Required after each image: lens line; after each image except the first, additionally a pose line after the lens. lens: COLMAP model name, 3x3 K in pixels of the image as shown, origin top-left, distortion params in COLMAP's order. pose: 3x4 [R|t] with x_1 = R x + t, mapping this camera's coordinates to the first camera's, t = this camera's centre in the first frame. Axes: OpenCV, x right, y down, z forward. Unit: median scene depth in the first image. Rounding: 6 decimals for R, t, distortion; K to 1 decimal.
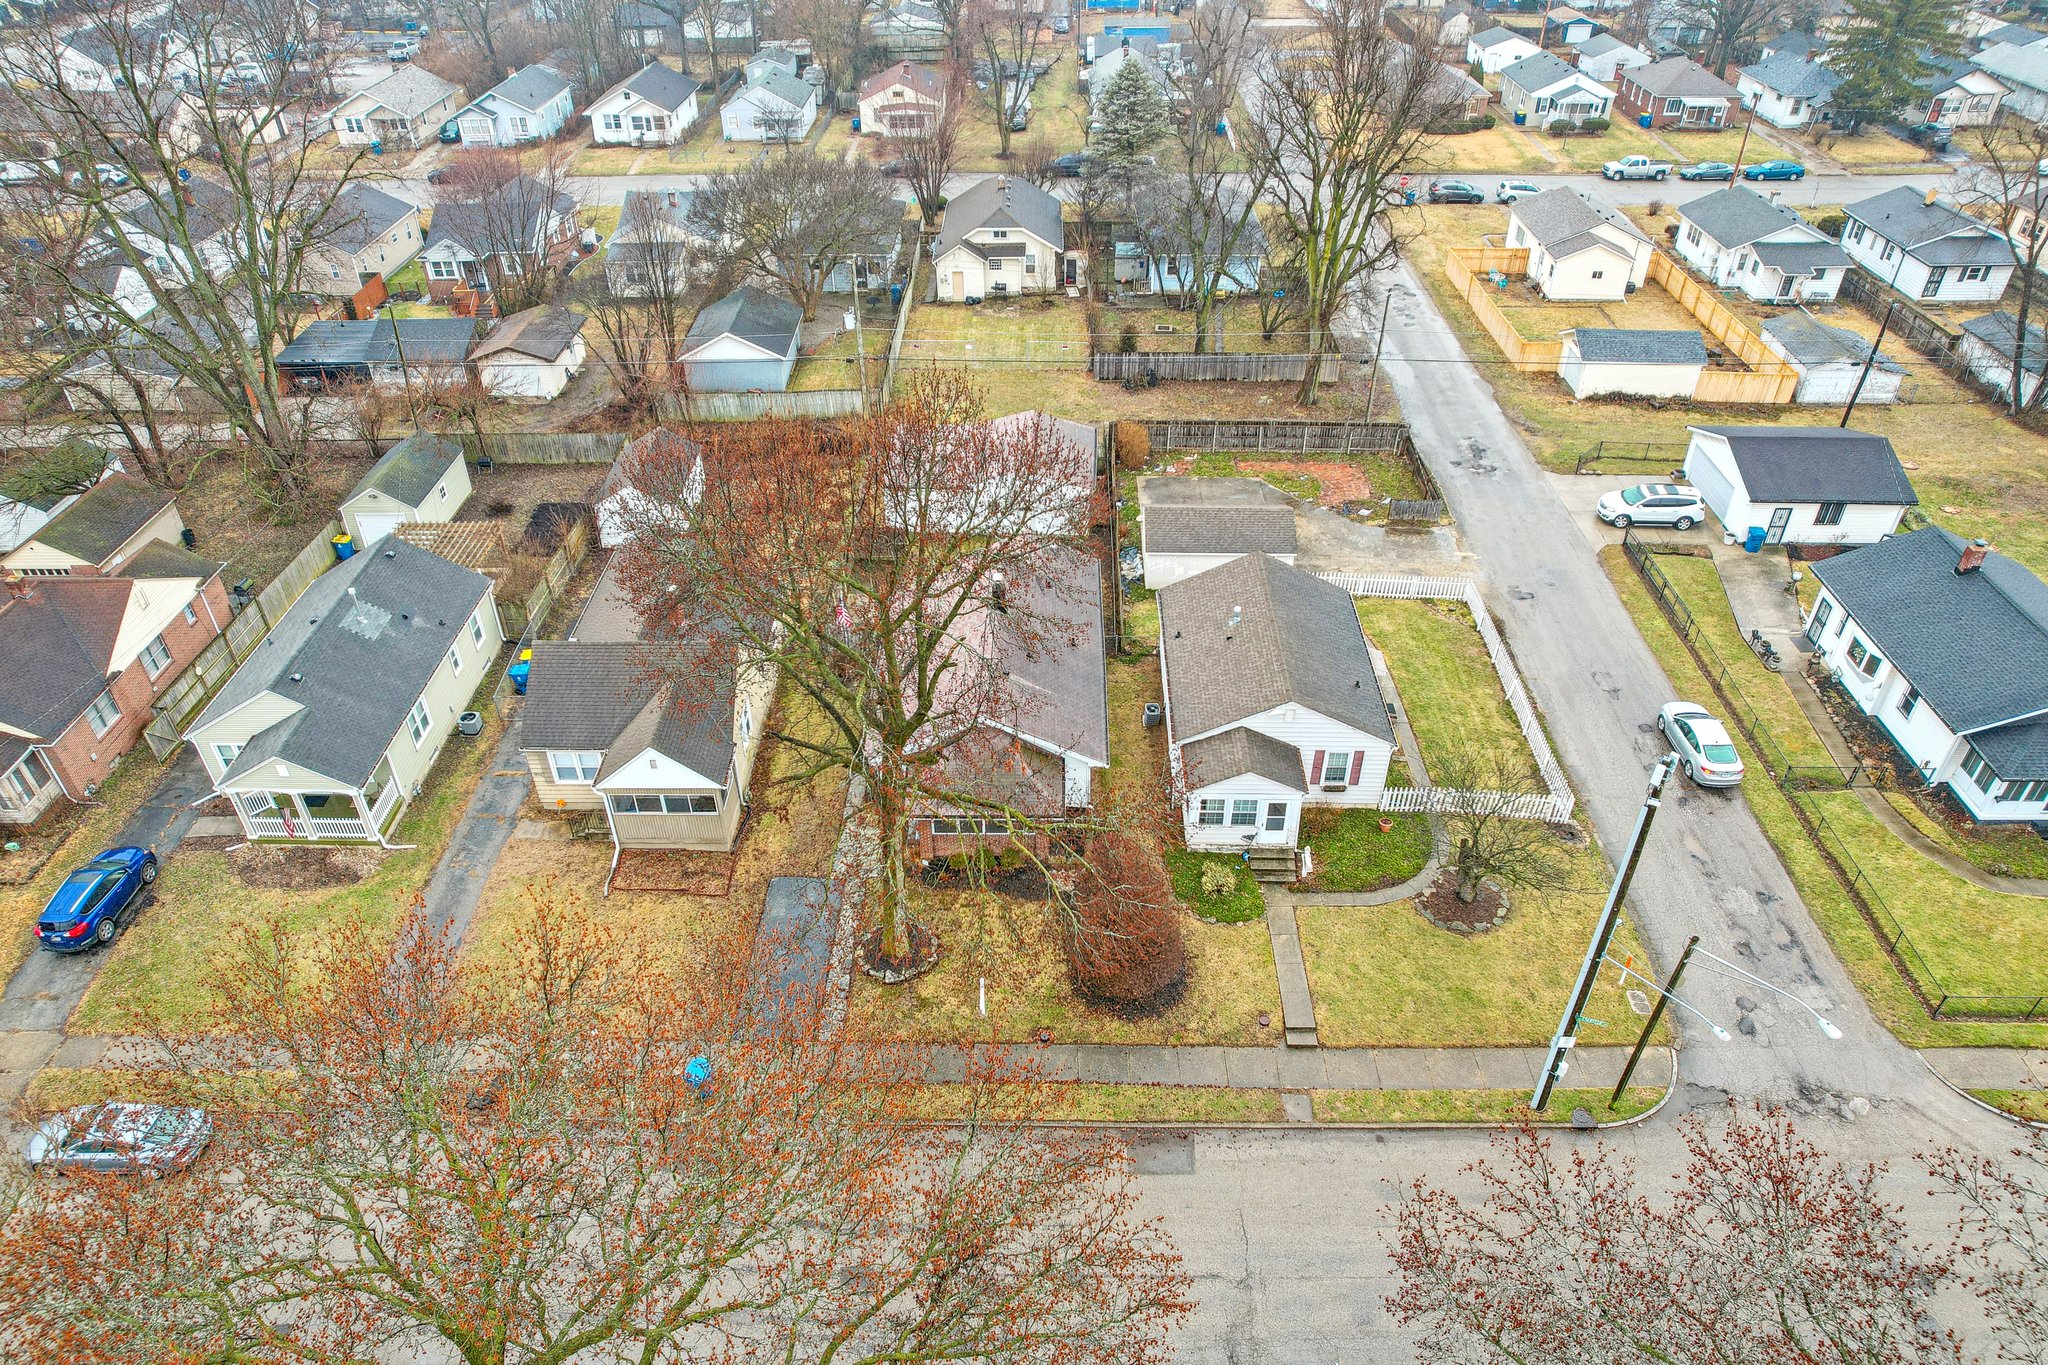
lens RADIAL K [[1336.1, 0, 1024.0], [0, 1336.1, 682.5], [0, 0, 1]] dist [-0.078414, 0.072706]
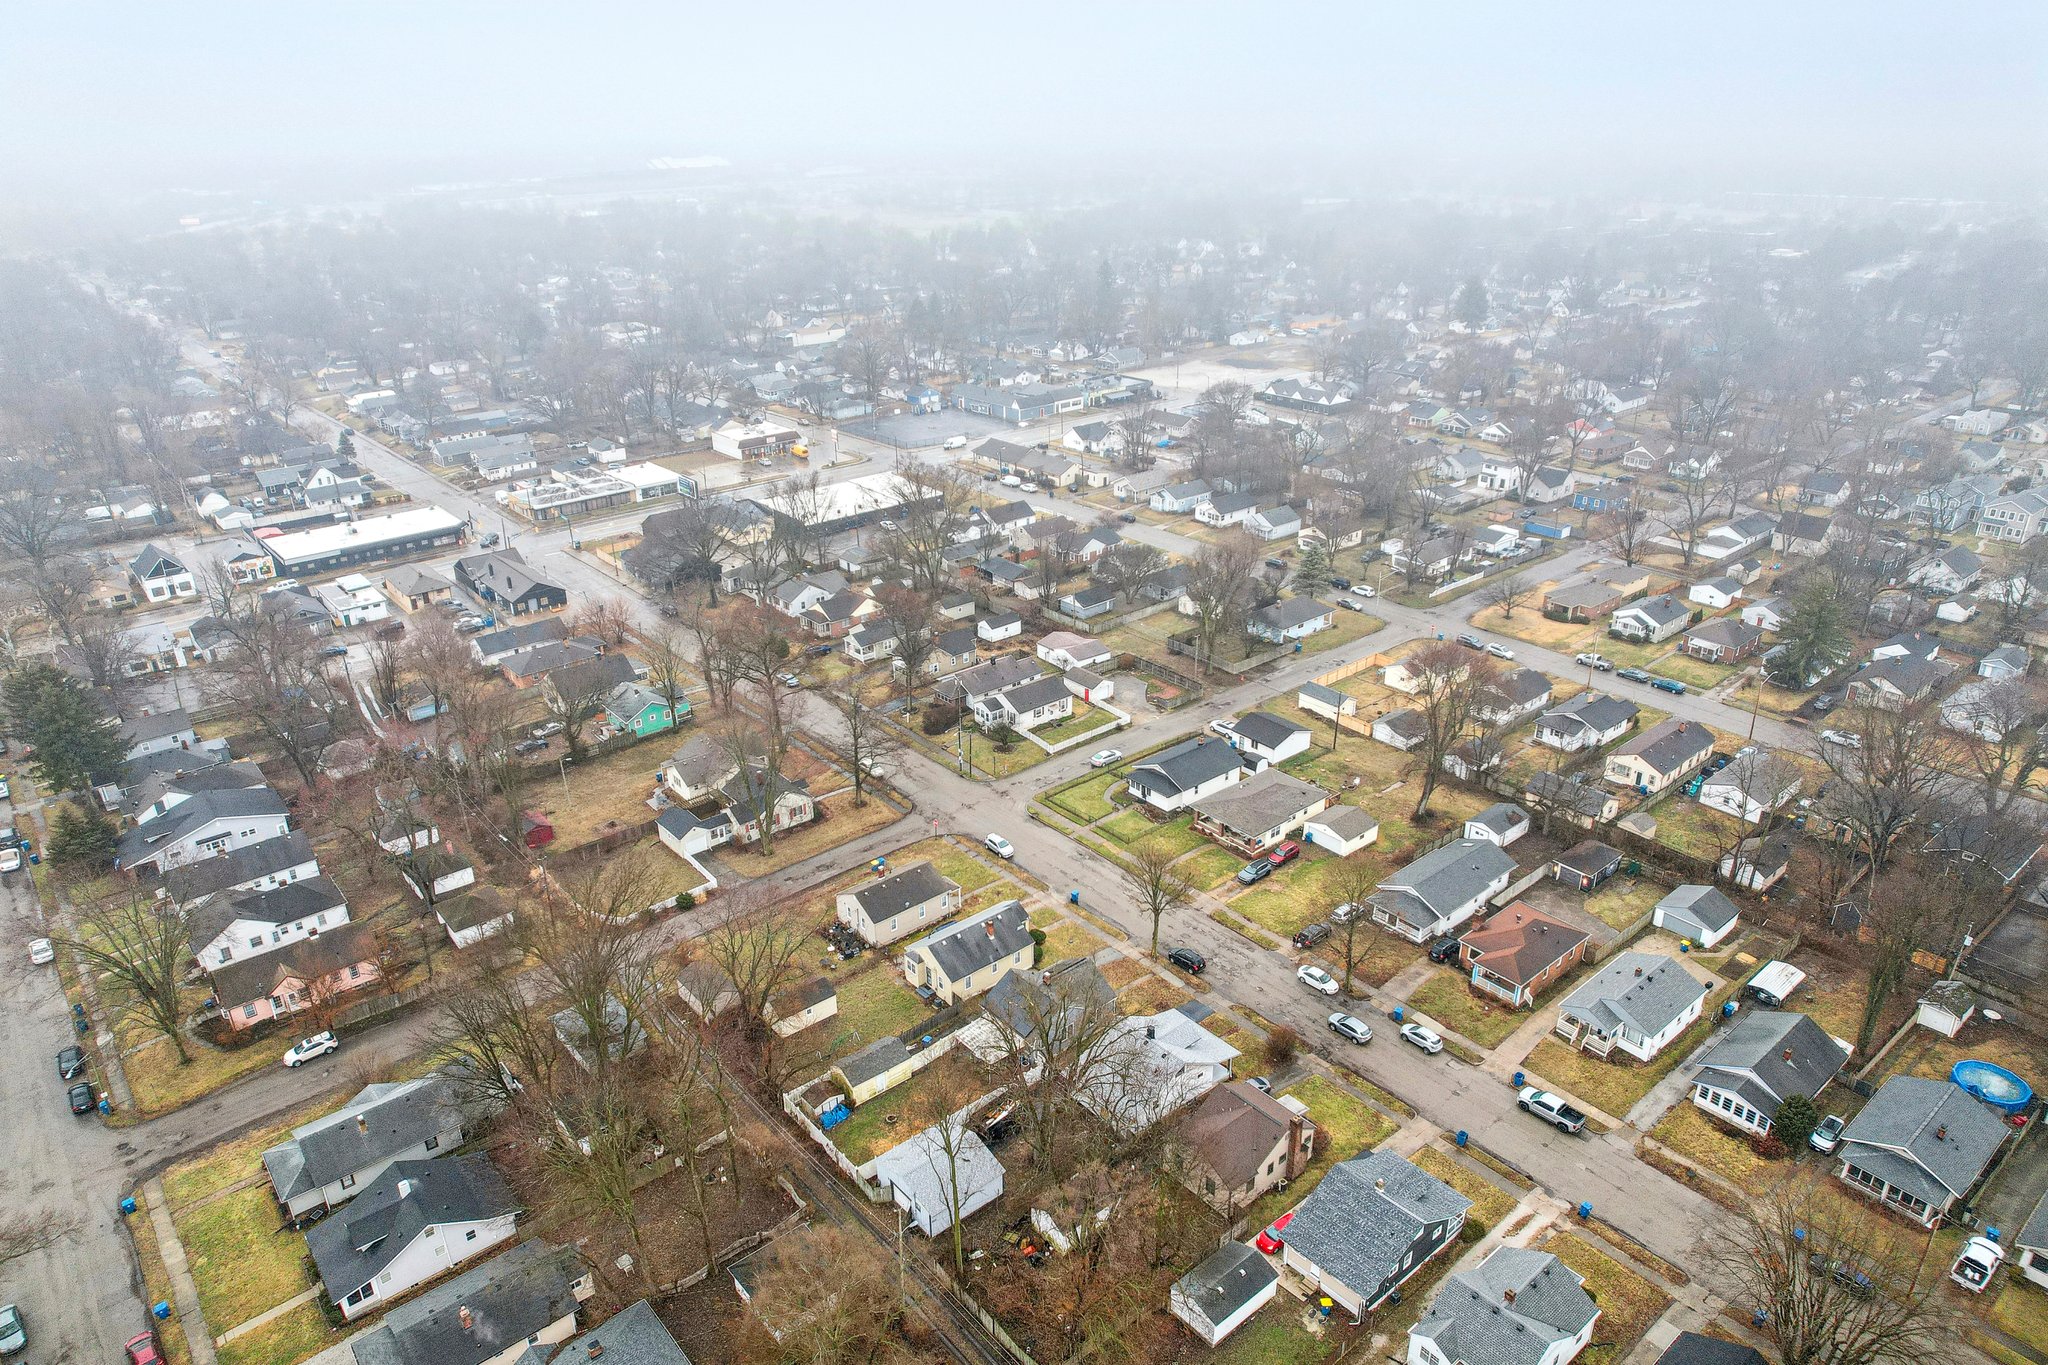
lens RADIAL K [[1335.2, 0, 1033.3], [0, 1335.2, 686.2], [0, 0, 1]] dist [-0.045445, 0.002148]
pose [[0.659590, 0.304002, -0.687403, 1.629039], [-0.441477, 0.896867, -0.026977, 0.031386], [0.608308, 0.321267, 0.725775, -1.019942]]
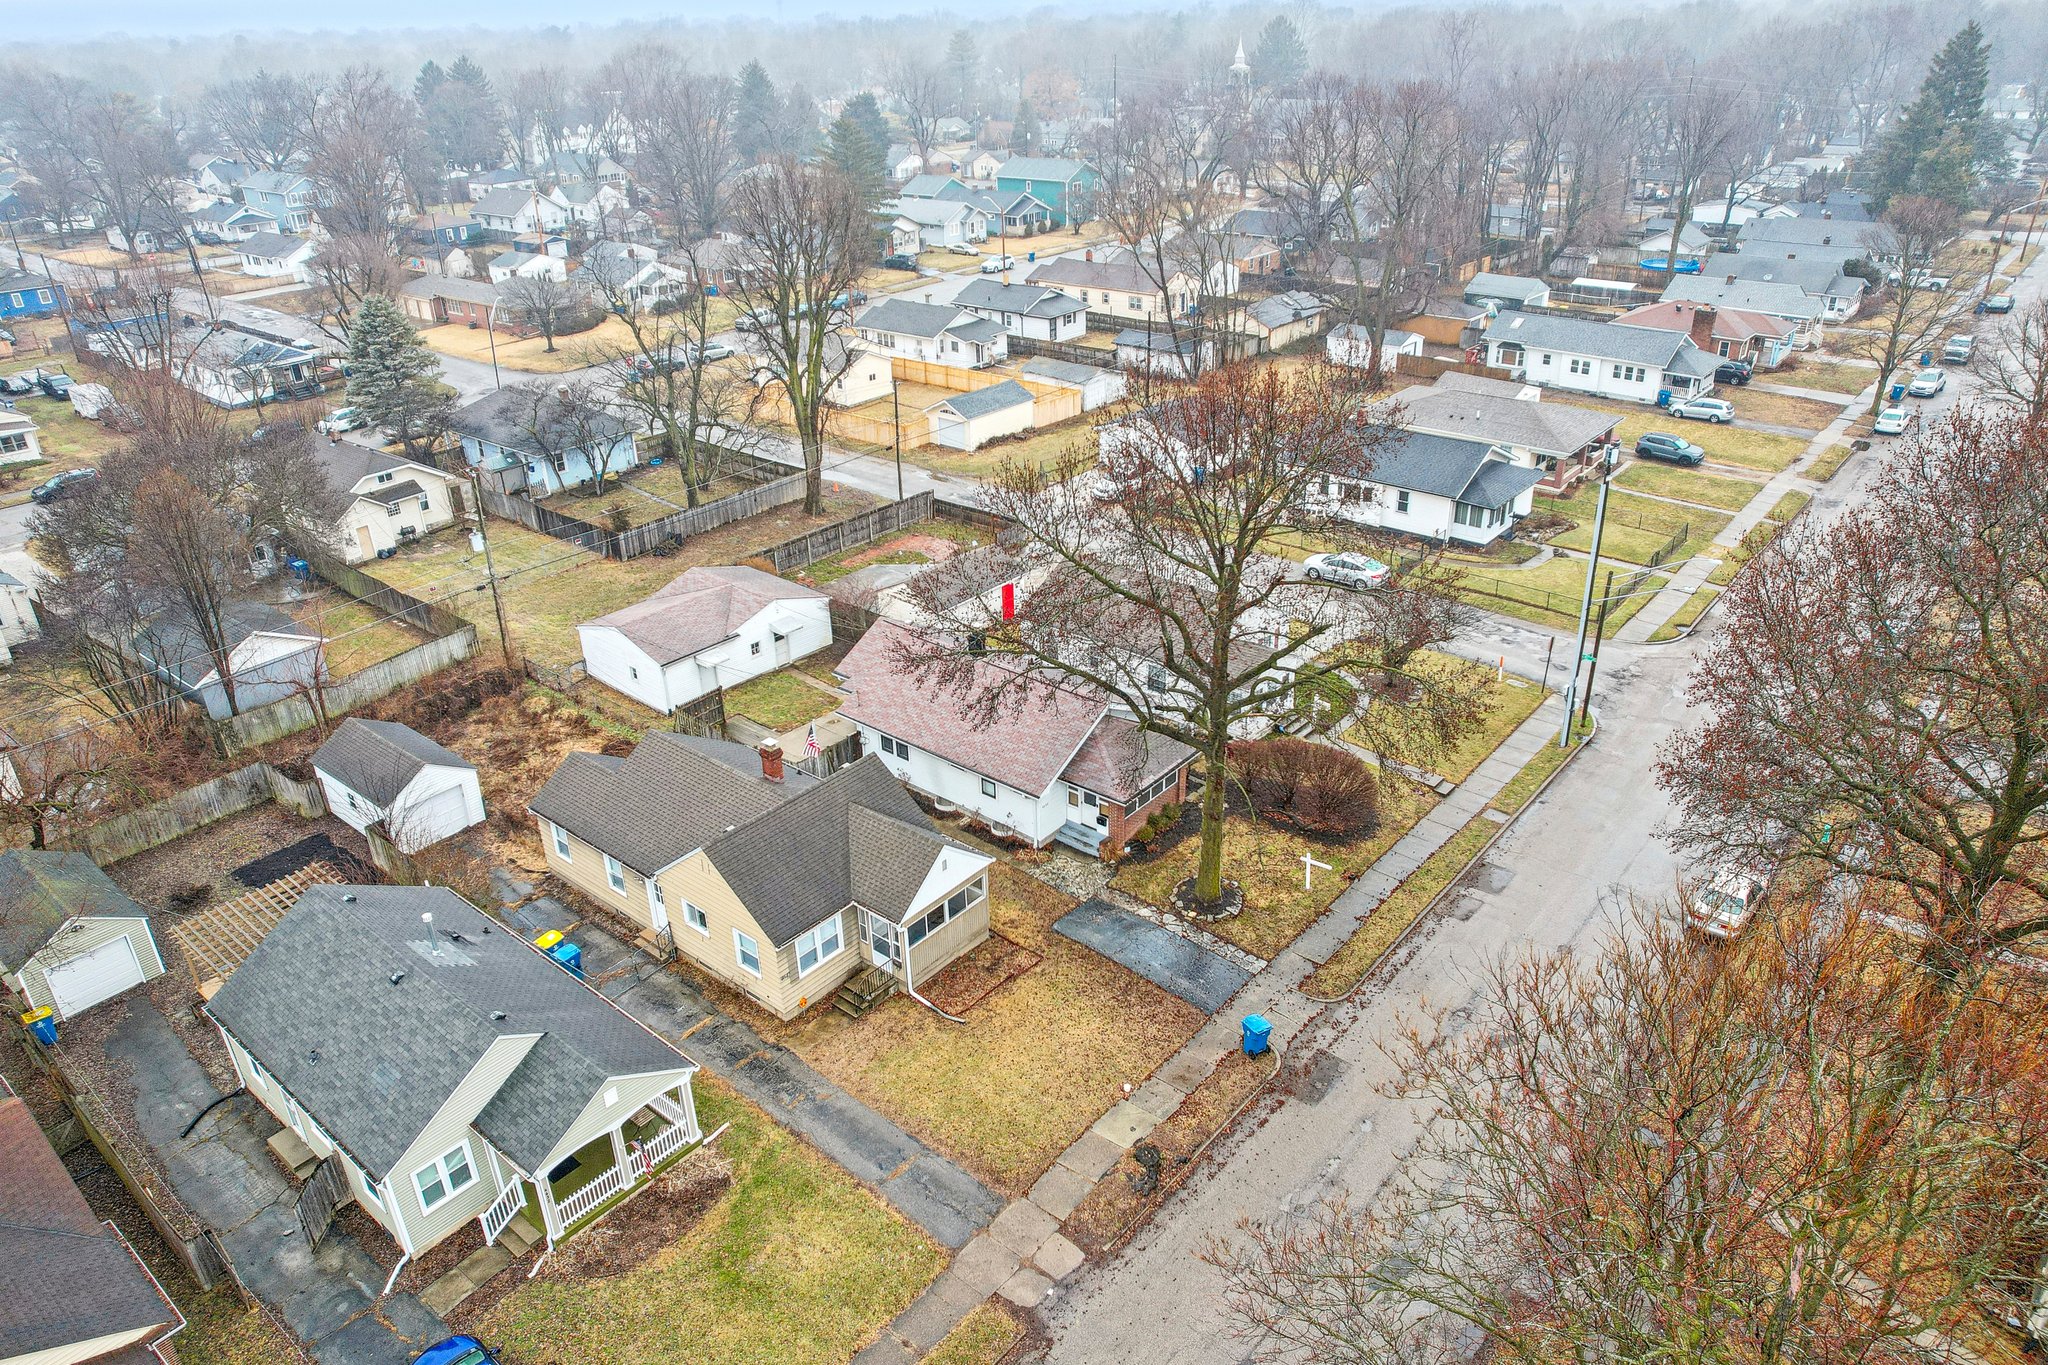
lens RADIAL K [[1379.7, 0, 1024.0], [0, 1379.7, 682.5], [0, 0, 1]] dist [-0.049936, 0.002496]
pose [[0.631834, -0.354832, 0.689115, -0.451213], [0.477808, 0.878350, 0.014180, -0.020648], [-0.610316, 0.320305, 0.724513, 0.107792]]
